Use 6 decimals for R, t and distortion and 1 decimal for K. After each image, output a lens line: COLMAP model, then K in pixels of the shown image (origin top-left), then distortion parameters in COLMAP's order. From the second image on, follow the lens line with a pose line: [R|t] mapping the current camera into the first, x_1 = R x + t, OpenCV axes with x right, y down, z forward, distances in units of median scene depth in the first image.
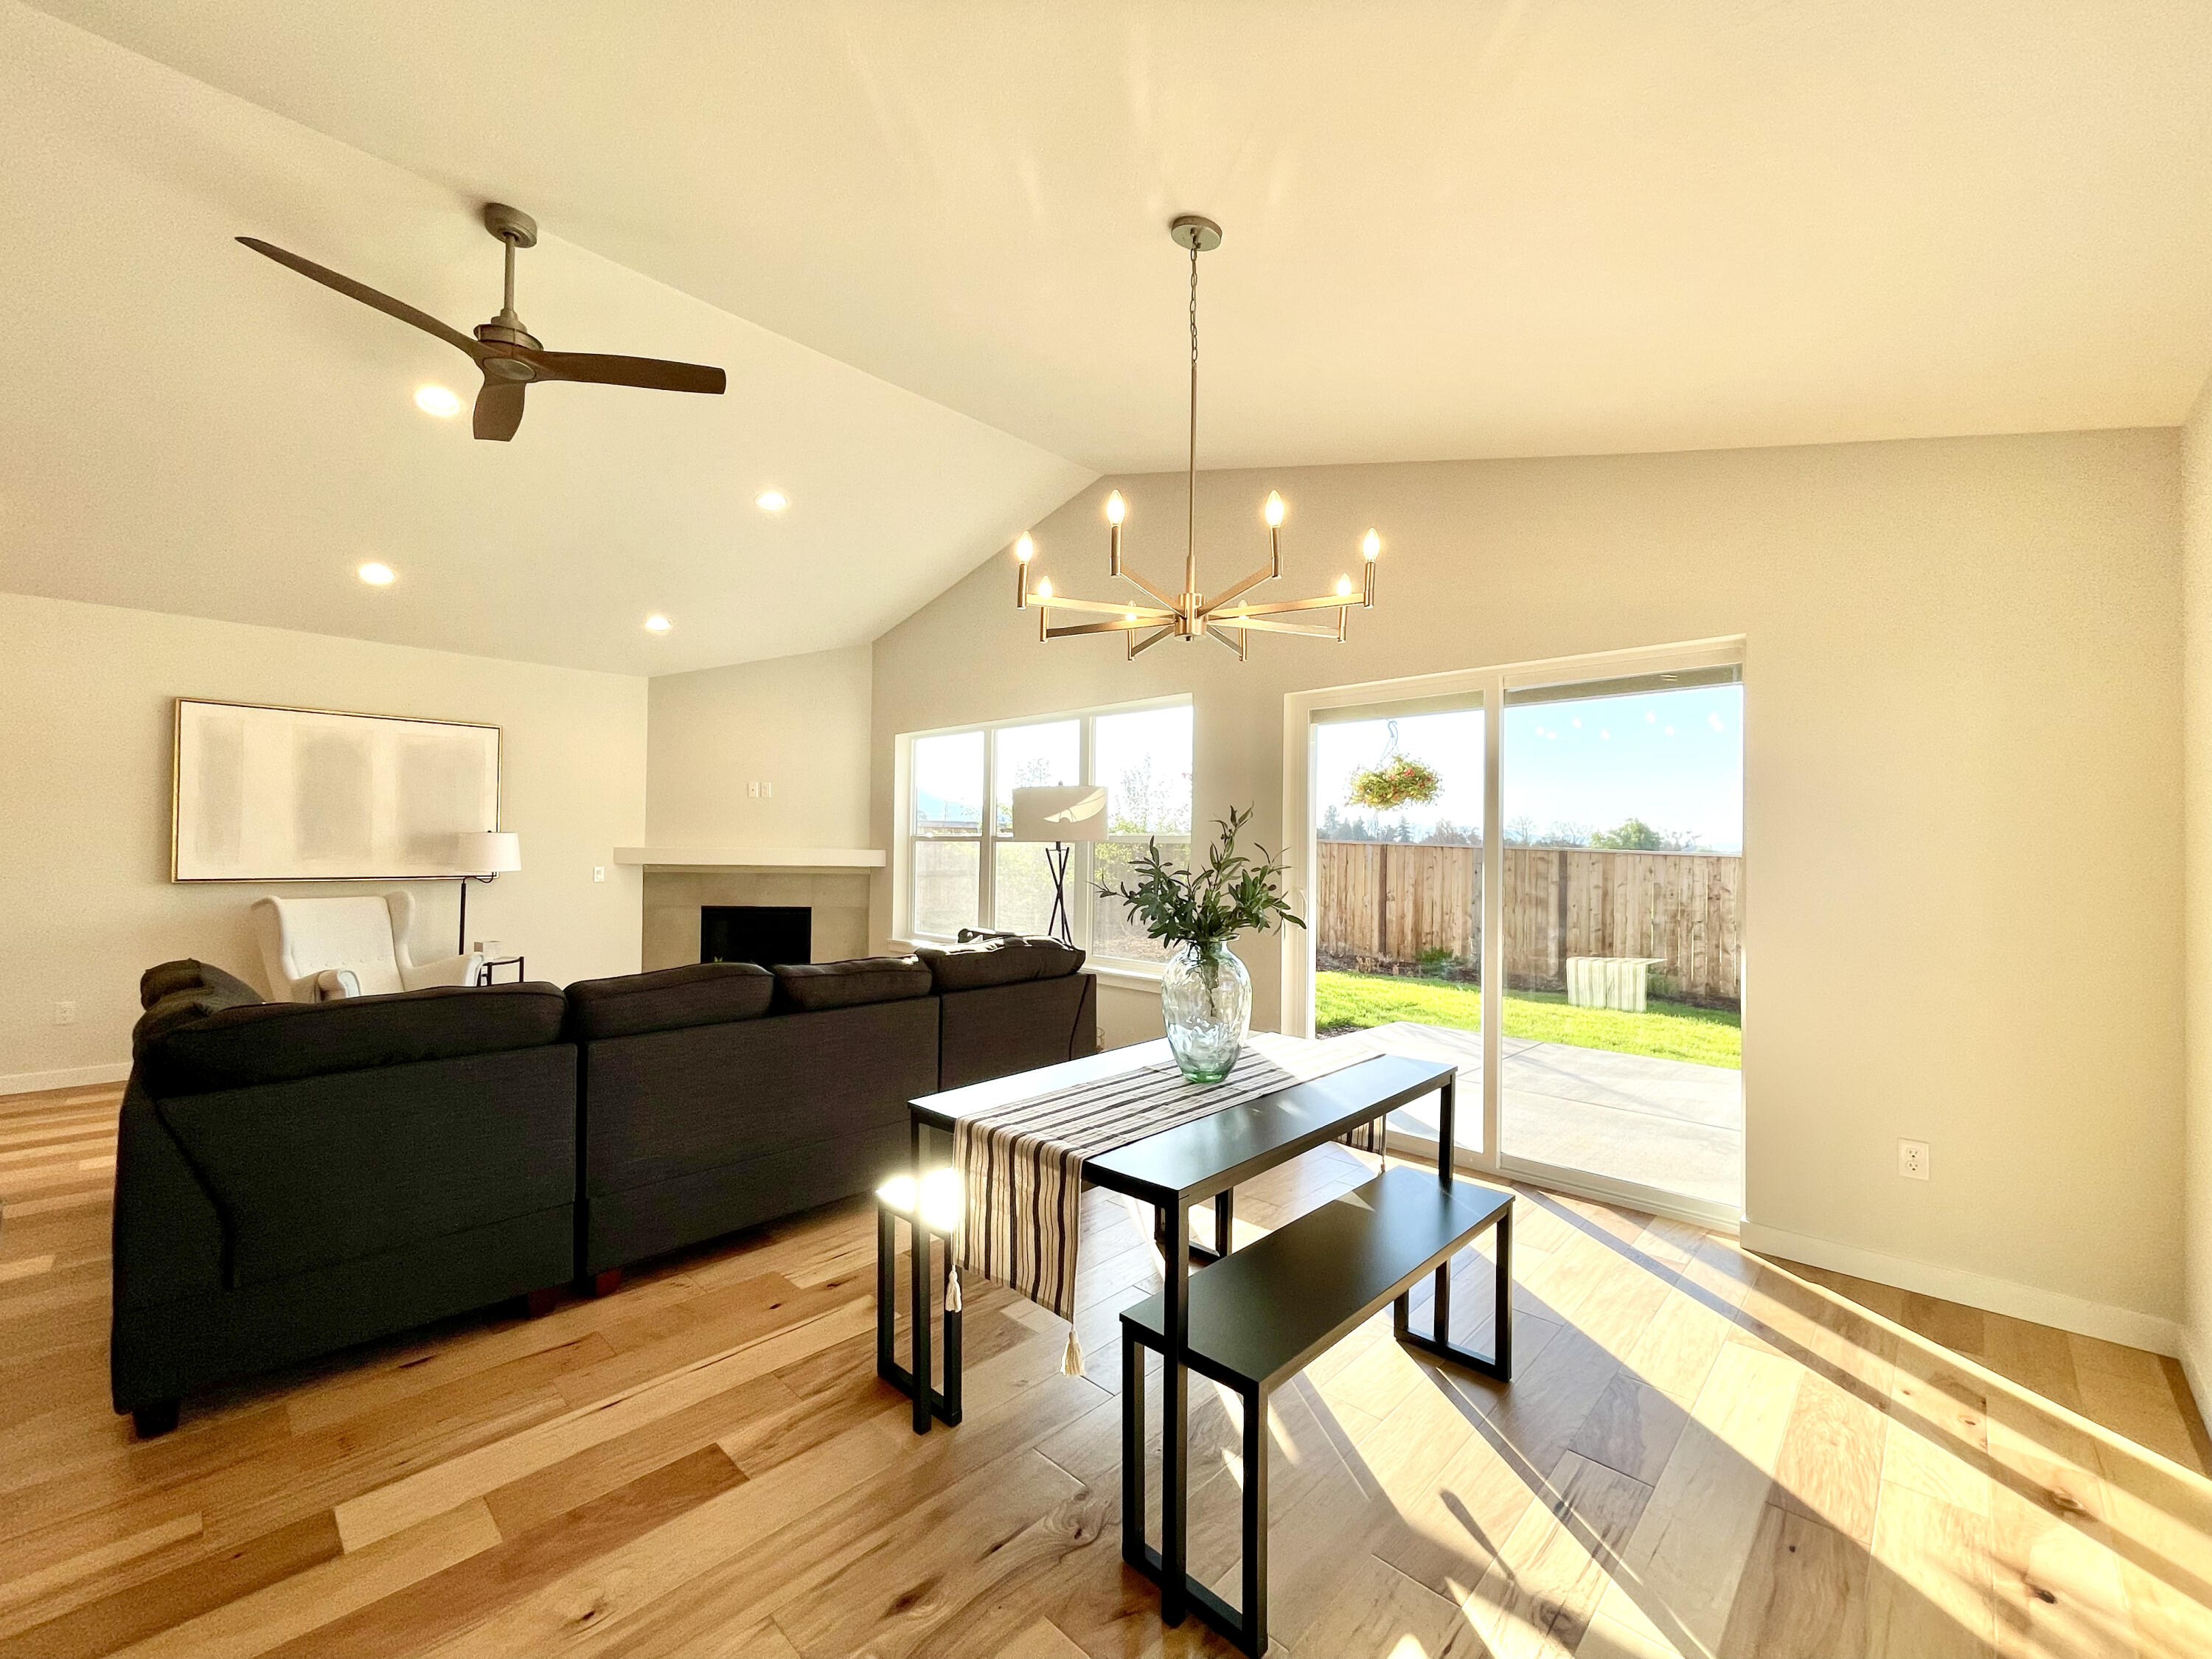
lens RADIAL K [[894.1, 0, 1095.4], [0, 894.1, 838.2], [0, 0, 1]] dist [-0.001684, -0.000294]
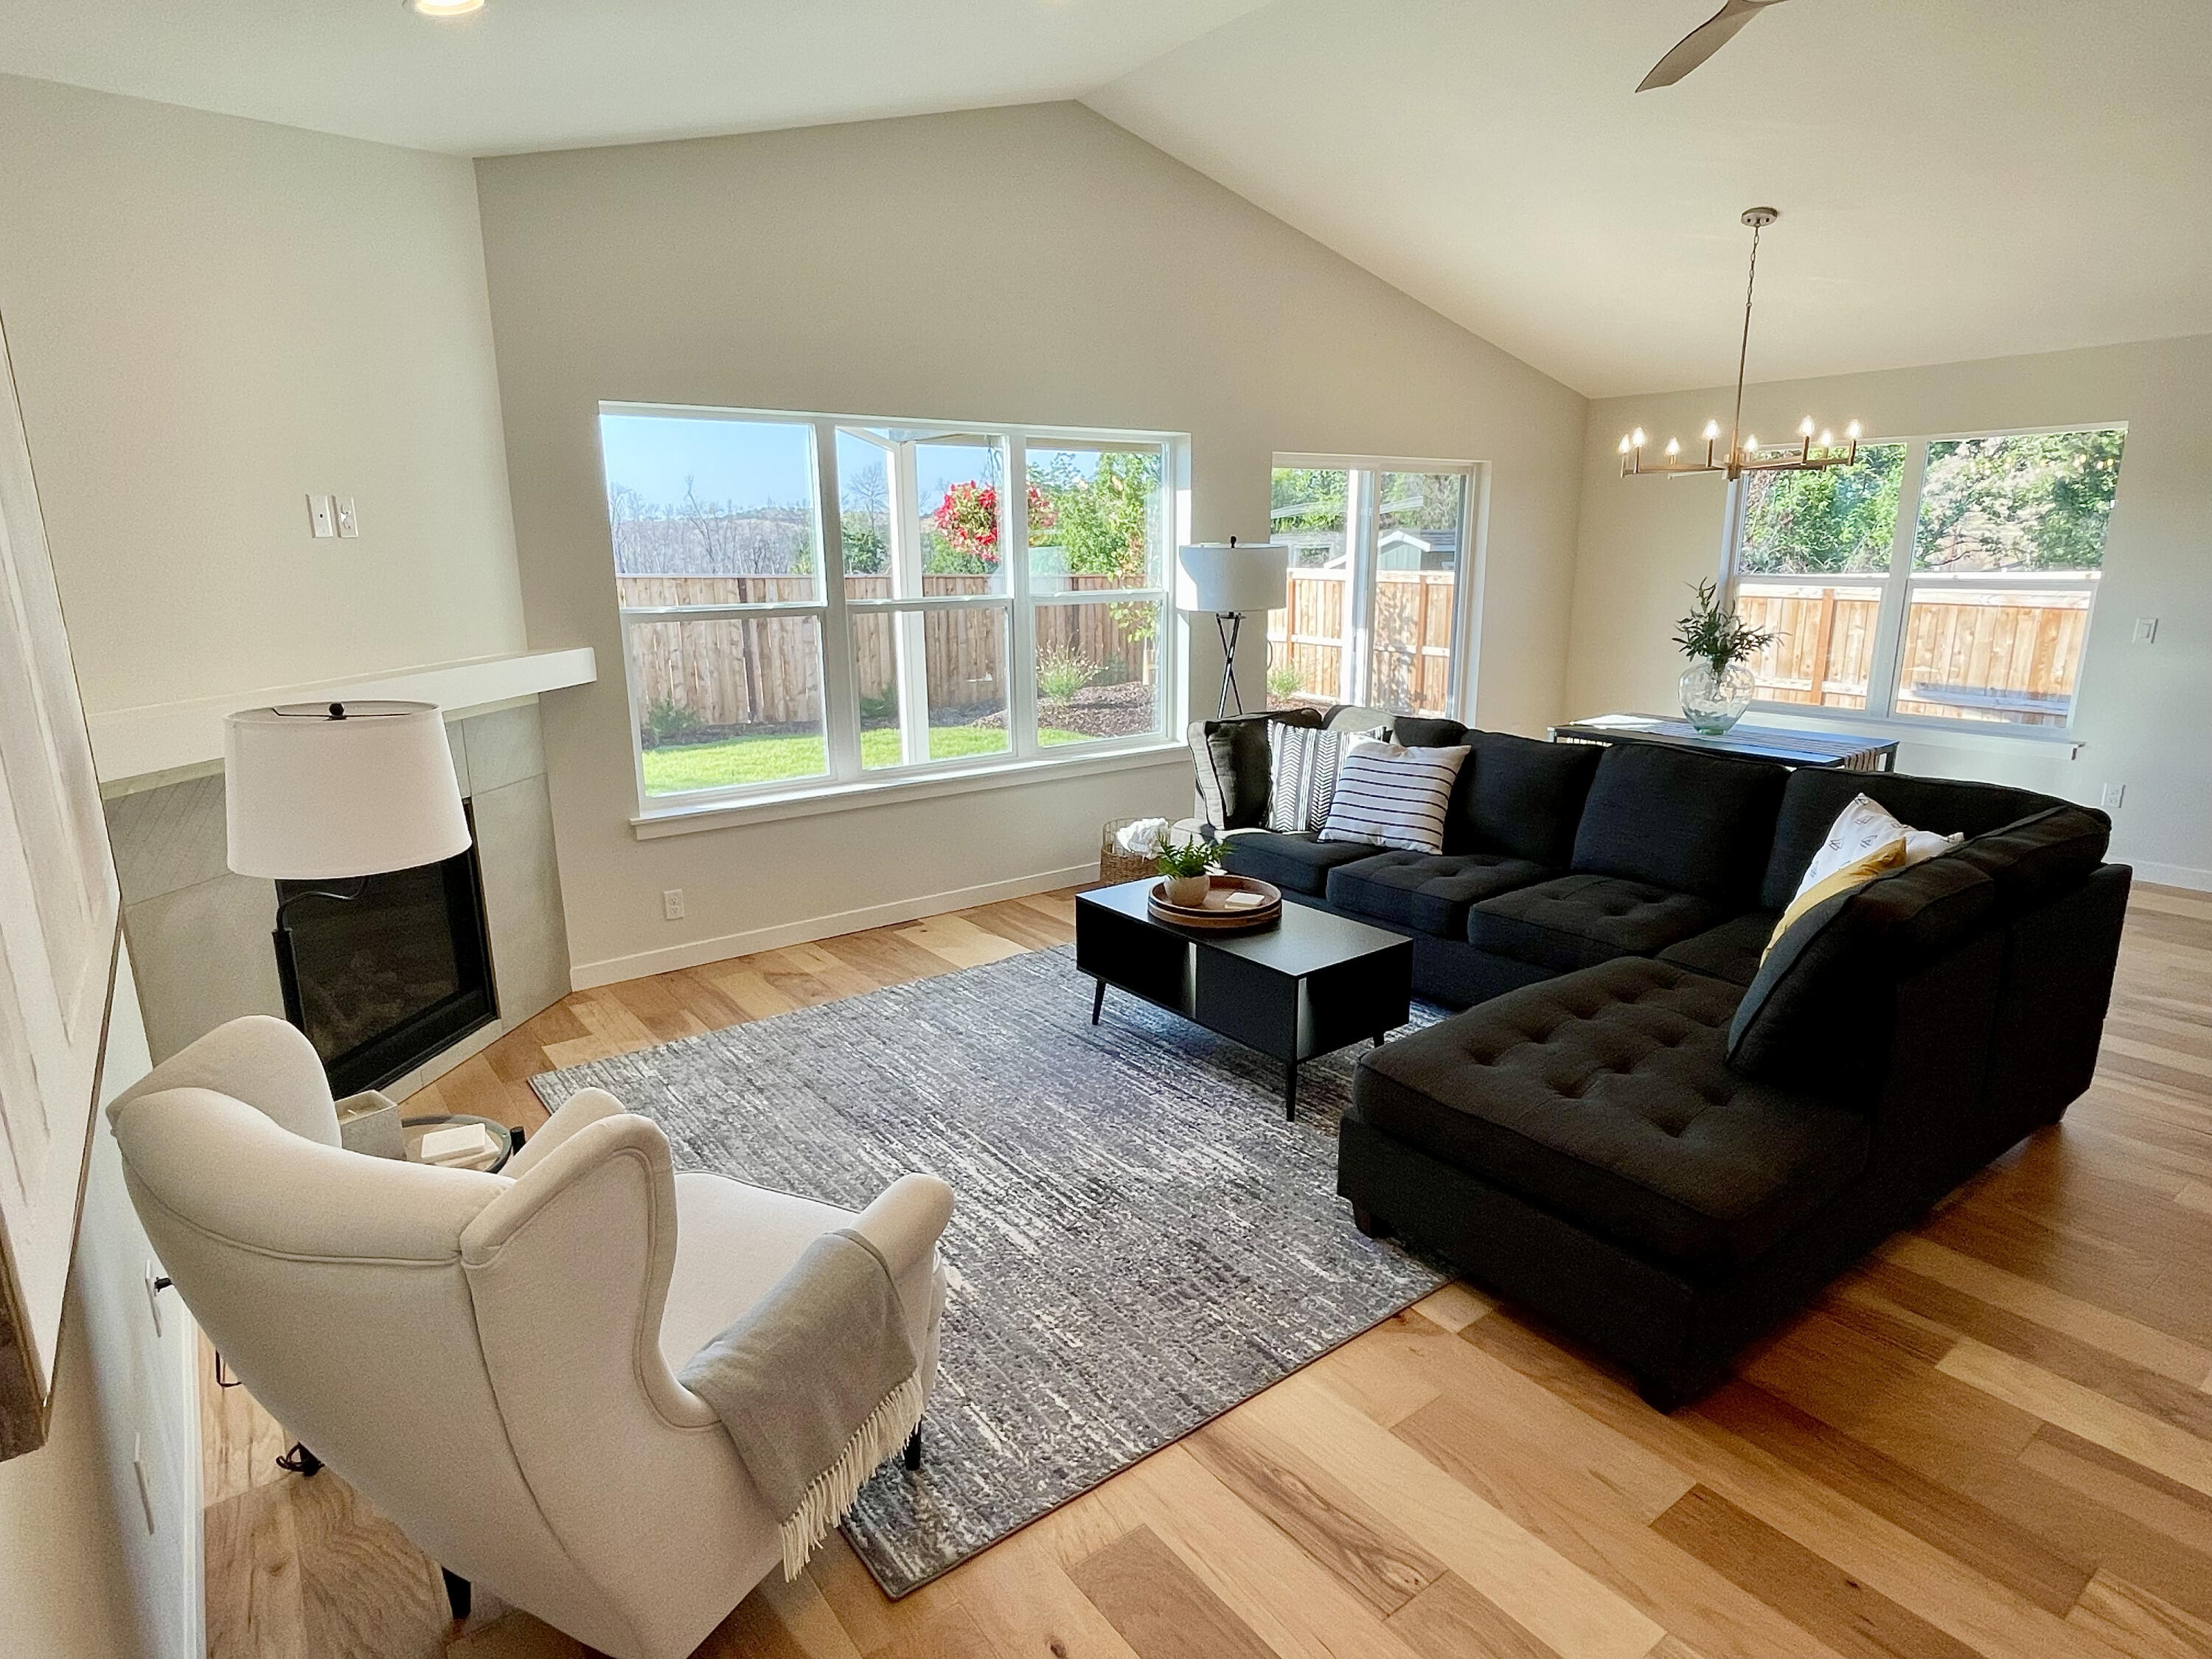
lens RADIAL K [[1206.9, 0, 1106.0], [0, 1206.9, 829.5], [0, 0, 1]] dist [0.019994, 0.000071]
pose [[0.153602, -0.241748, 0.958105, -0.848855], [0.006807, 0.969847, 0.243619, -0.048957], [-0.988109, -0.030899, 0.150616, 0.616170]]
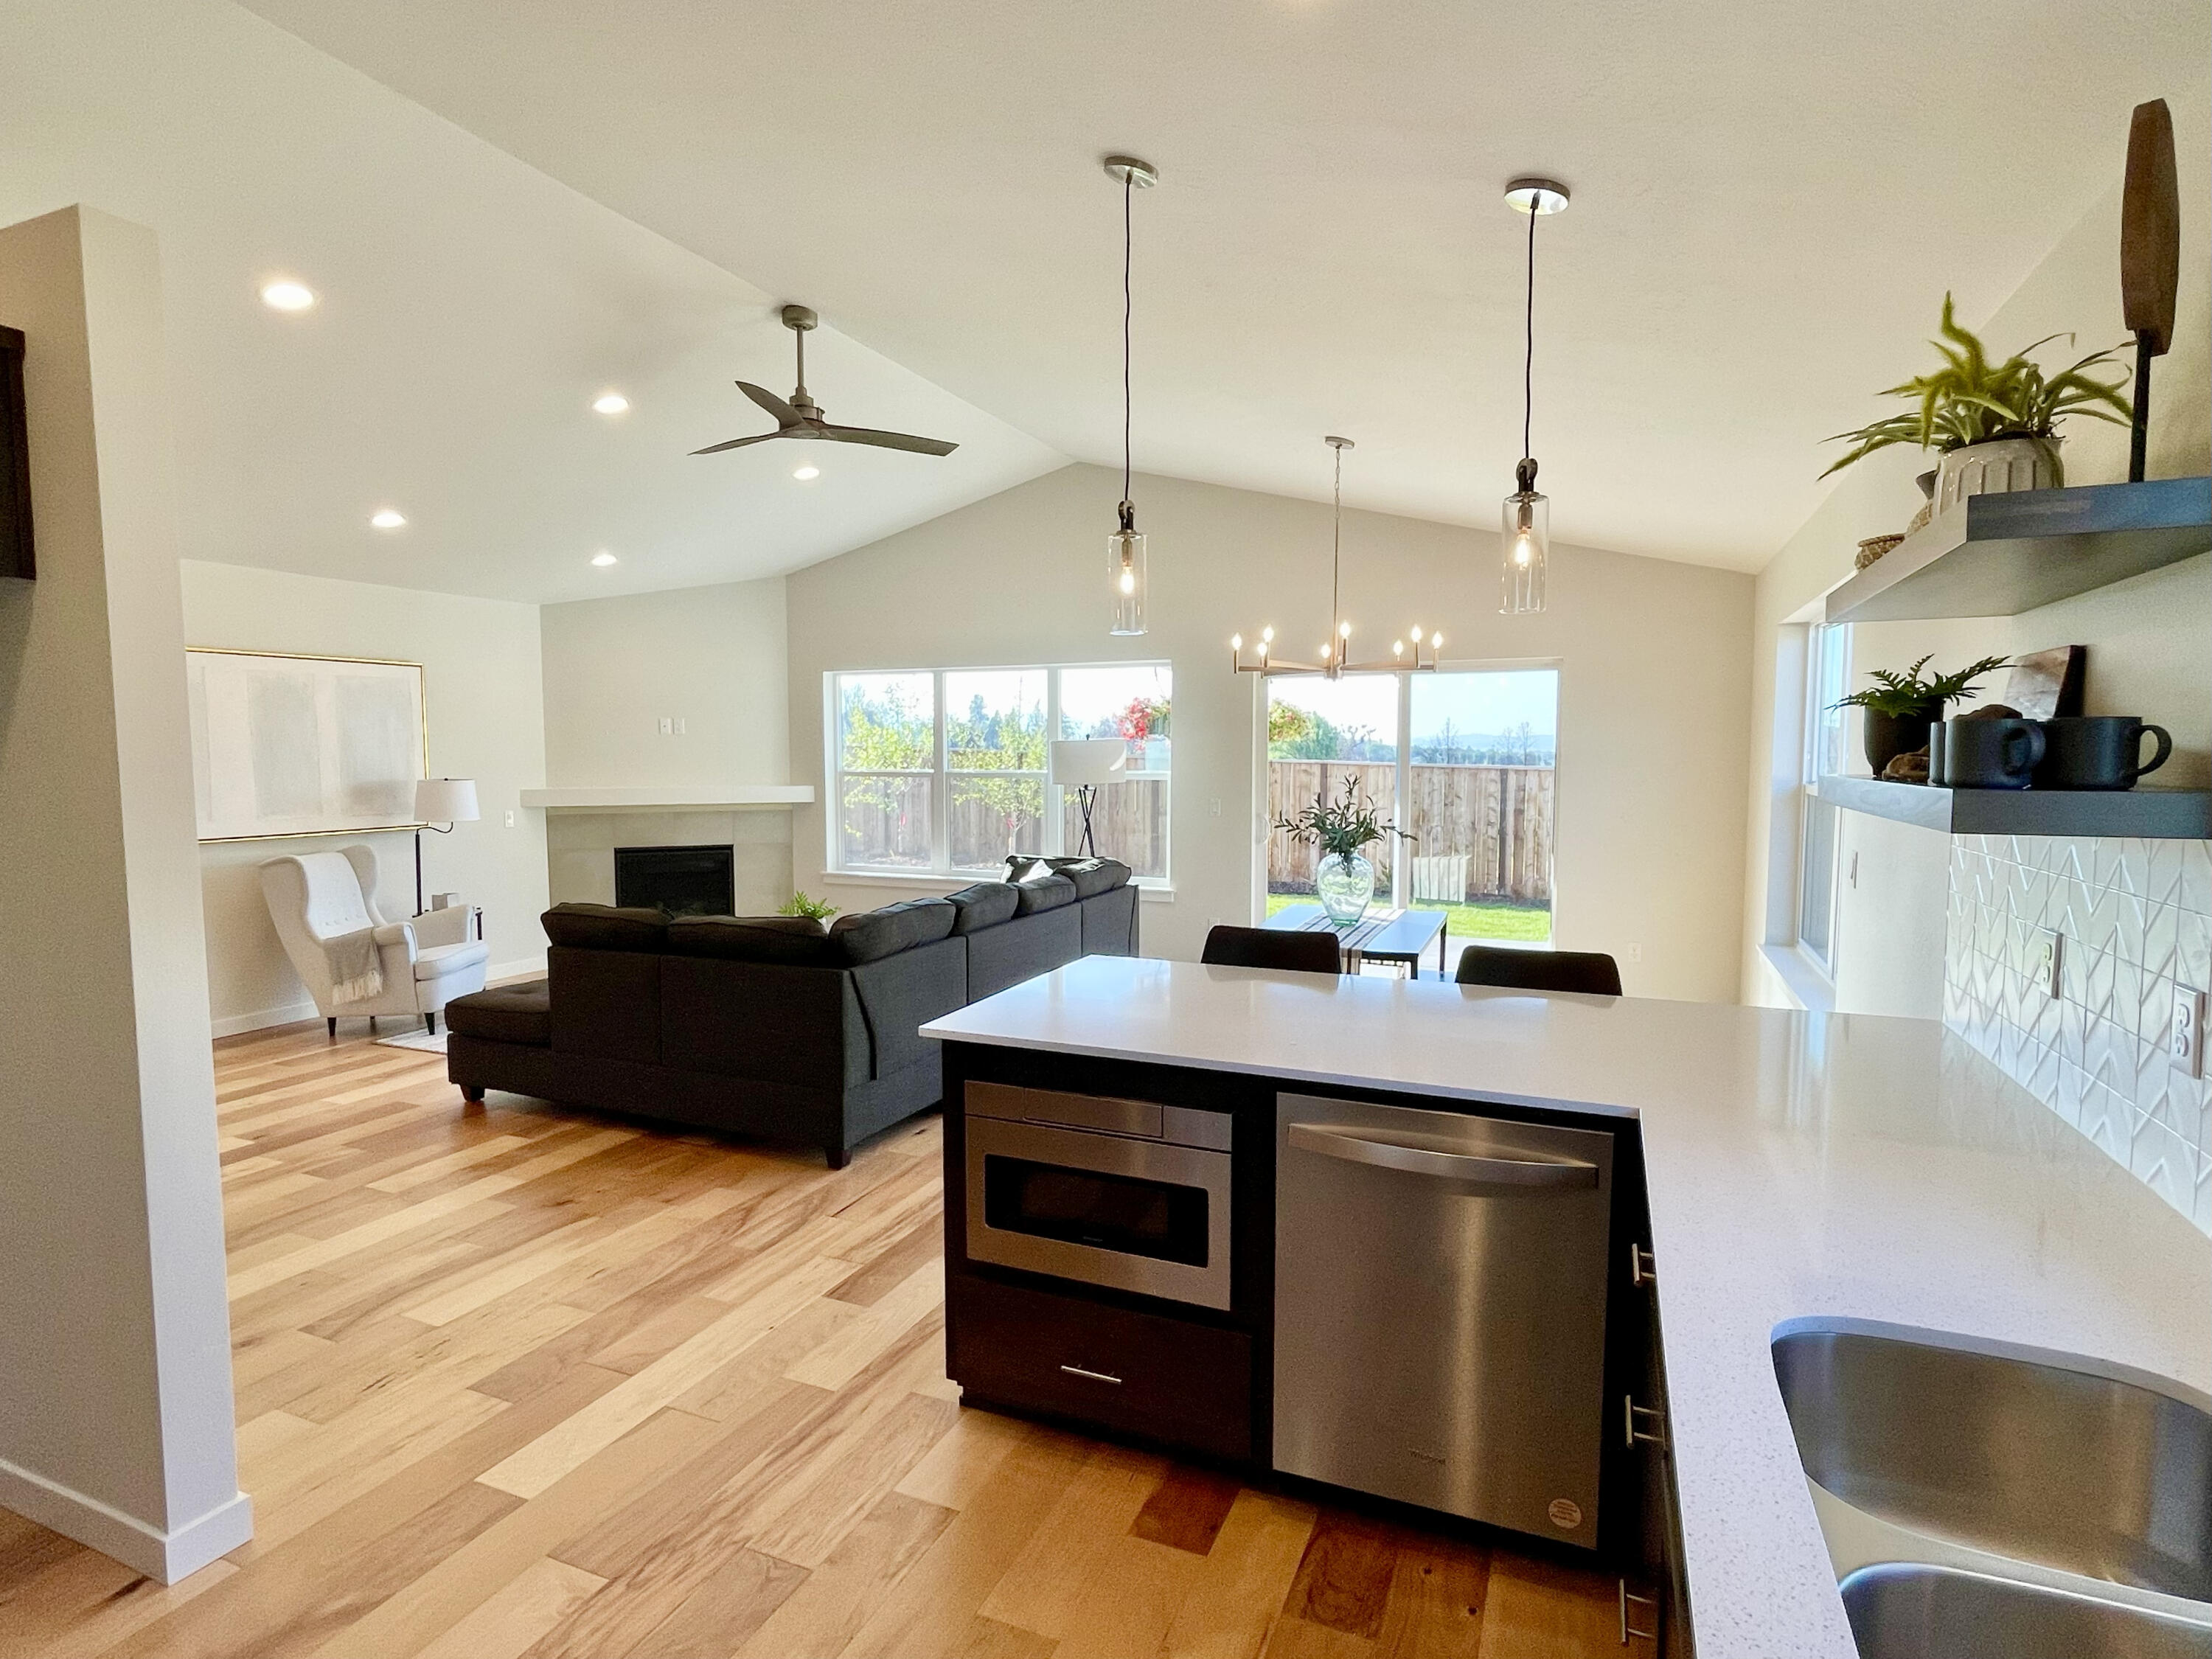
lens RADIAL K [[1167.5, 0, 1092.5], [0, 1167.5, 836.3], [0, 0, 1]] dist [-0.000135, -0.000213]
pose [[0.934150, -0.038958, 0.354748, -0.411837], [0.007773, 0.996009, 0.088912, -0.044838], [-0.356796, -0.080300, 0.930725, -0.353434]]
